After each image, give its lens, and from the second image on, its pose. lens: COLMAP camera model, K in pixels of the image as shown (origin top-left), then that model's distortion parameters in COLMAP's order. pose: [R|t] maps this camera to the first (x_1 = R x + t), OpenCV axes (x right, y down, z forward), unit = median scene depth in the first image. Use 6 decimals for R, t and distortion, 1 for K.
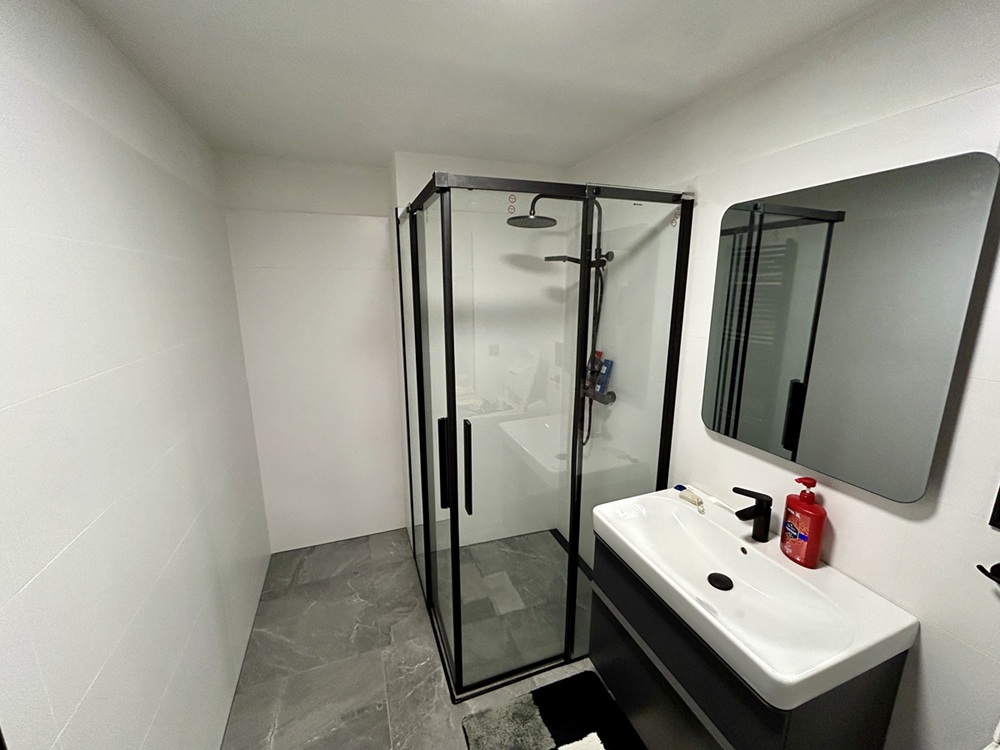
lens RADIAL K [[407.1, 0, 500.4], [0, 407.1, 375.1], [0, 0, 1]] dist [0.014373, 0.000771]
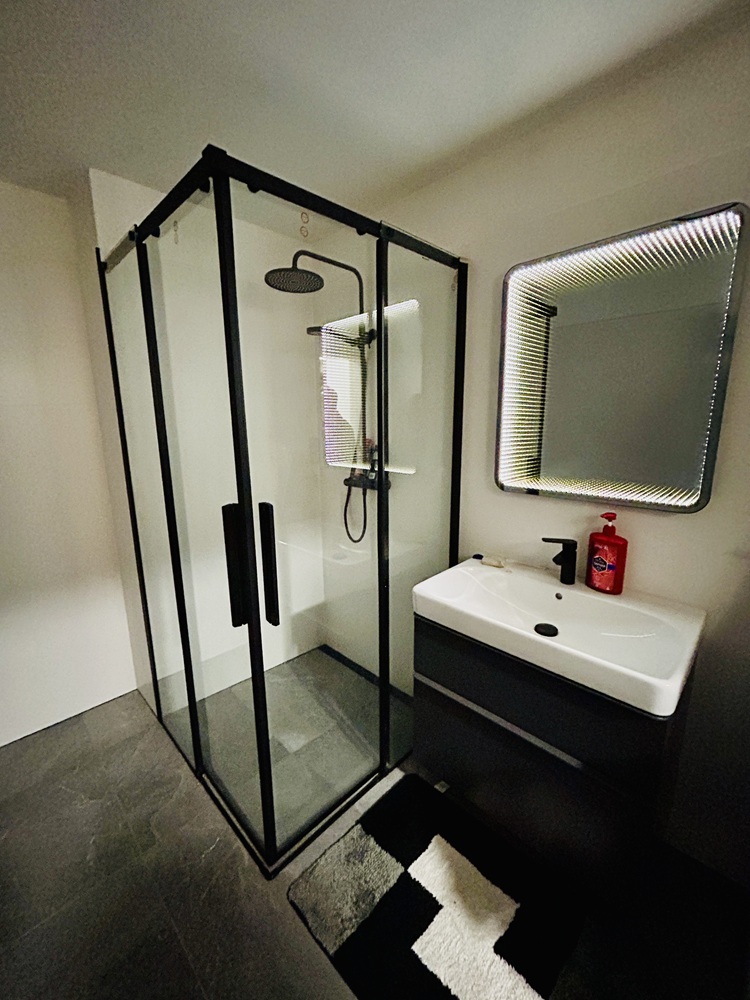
lens RADIAL K [[407.1, 0, 374.0], [0, 407.1, 498.8], [0, 0, 1]] dist [0.014373, 0.000771]
pose [[0.910079, -0.090290, 0.404481, -0.180055], [0.098857, 0.995102, -0.000296, 0.108428], [-0.402473, 0.040255, 0.914546, 0.182320]]
